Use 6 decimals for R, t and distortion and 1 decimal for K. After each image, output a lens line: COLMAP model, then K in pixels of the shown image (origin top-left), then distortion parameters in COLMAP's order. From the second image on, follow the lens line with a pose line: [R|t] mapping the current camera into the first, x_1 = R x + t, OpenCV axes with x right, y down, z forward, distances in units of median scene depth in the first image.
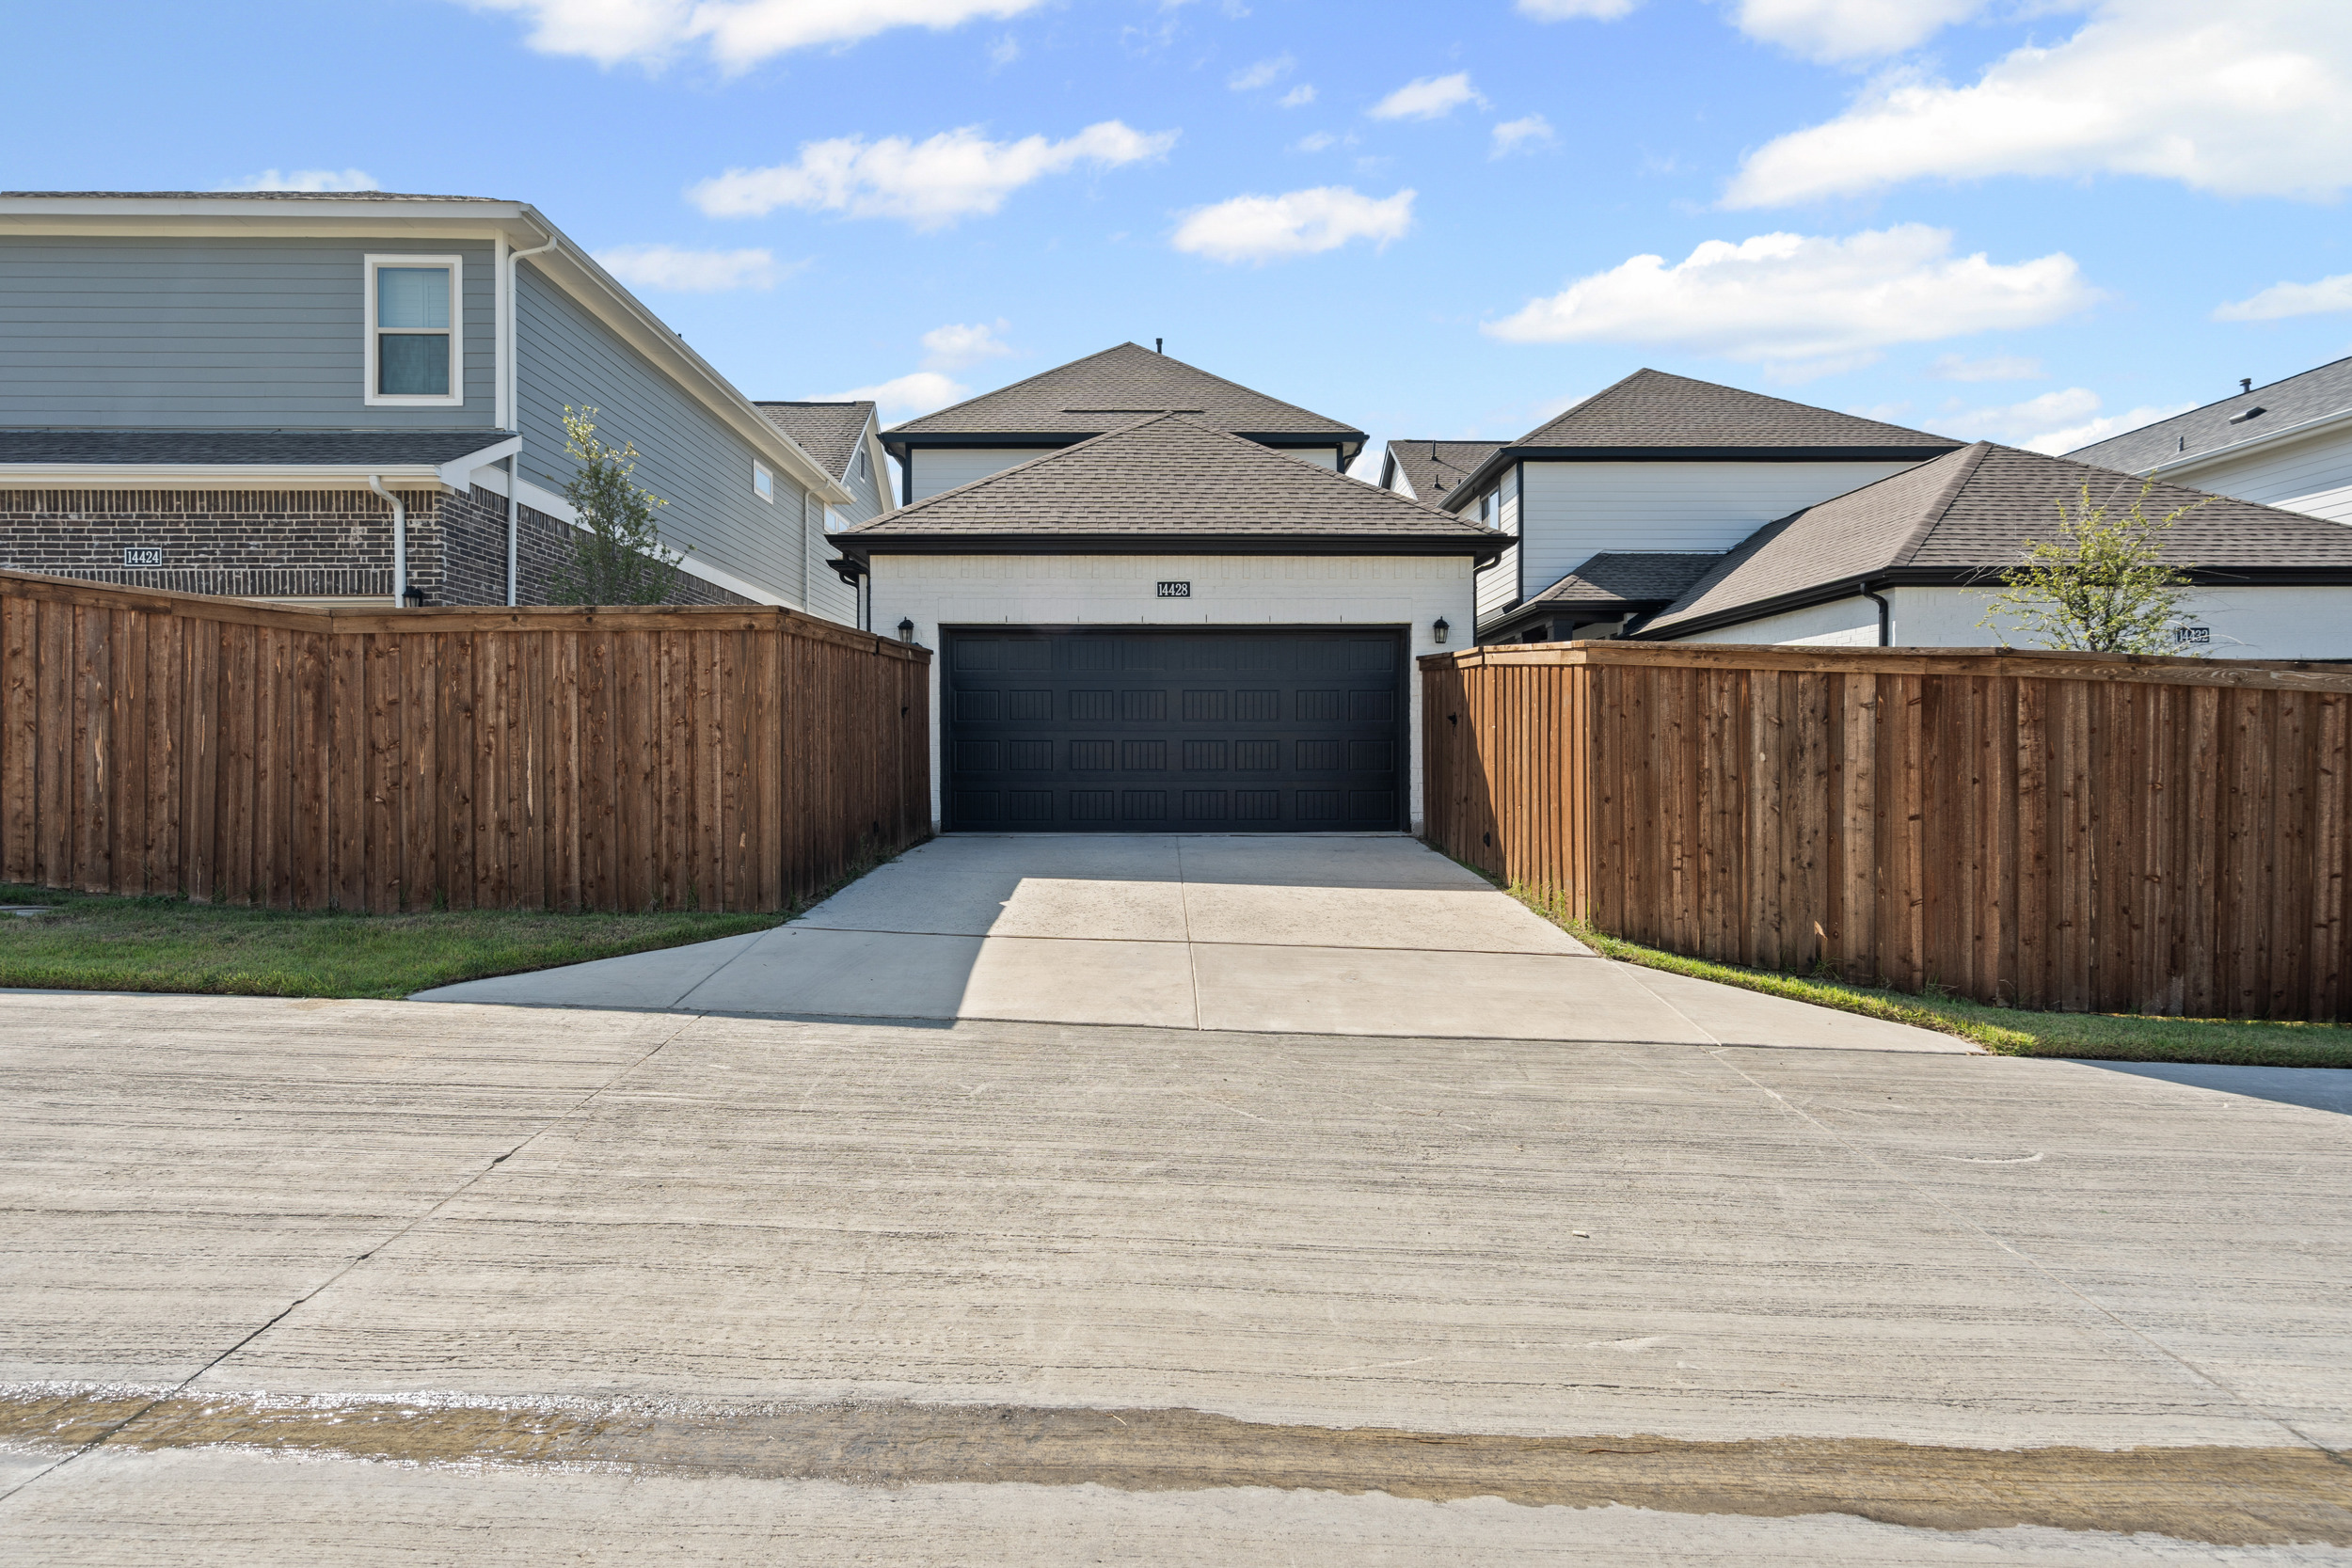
lens RADIAL K [[1156.2, 0, 1169.6], [0, 1156.2, 765.9], [0, 0, 1]] dist [0.001066, 0.000540]
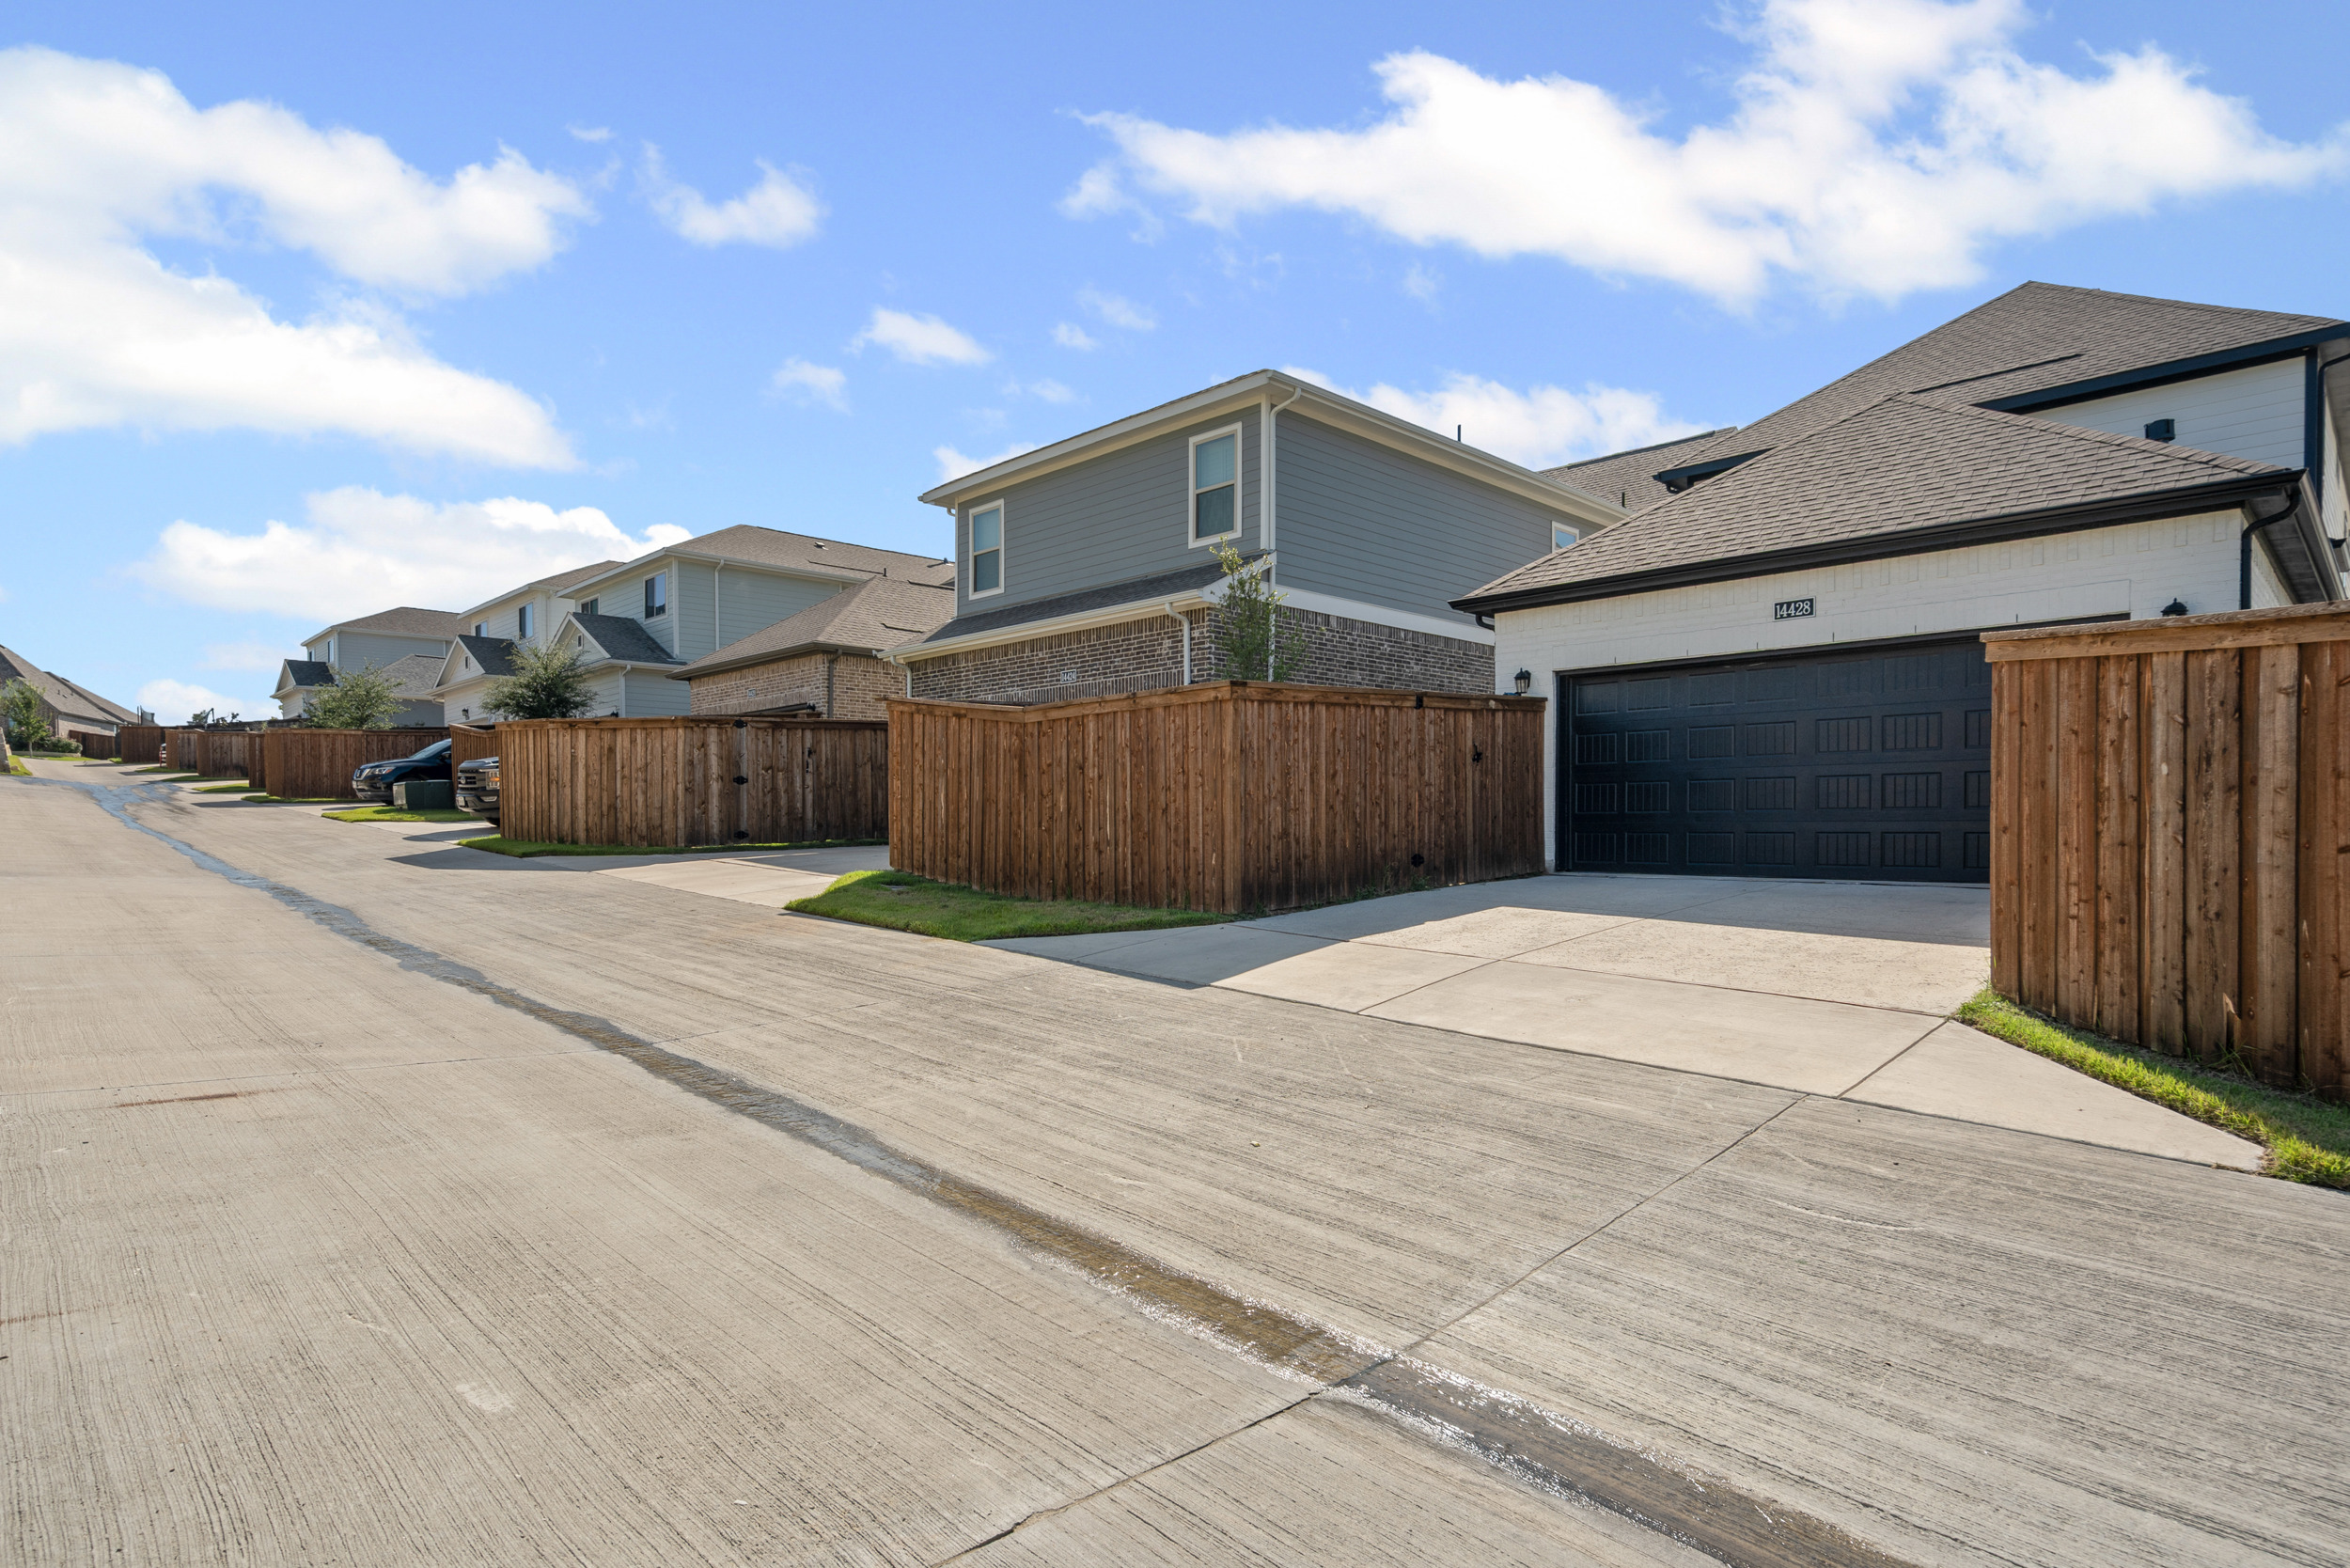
lens RADIAL K [[1185.4, 0, 1175.0], [0, 1185.4, 836.2], [0, 0, 1]] dist [-0.000526, 0.000369]
pose [[0.701028, 0.005395, -0.713113, 0.608195], [0.003225, 0.999937, 0.010735, 0.025005], [0.713126, -0.009825, 0.700967, 0.010655]]
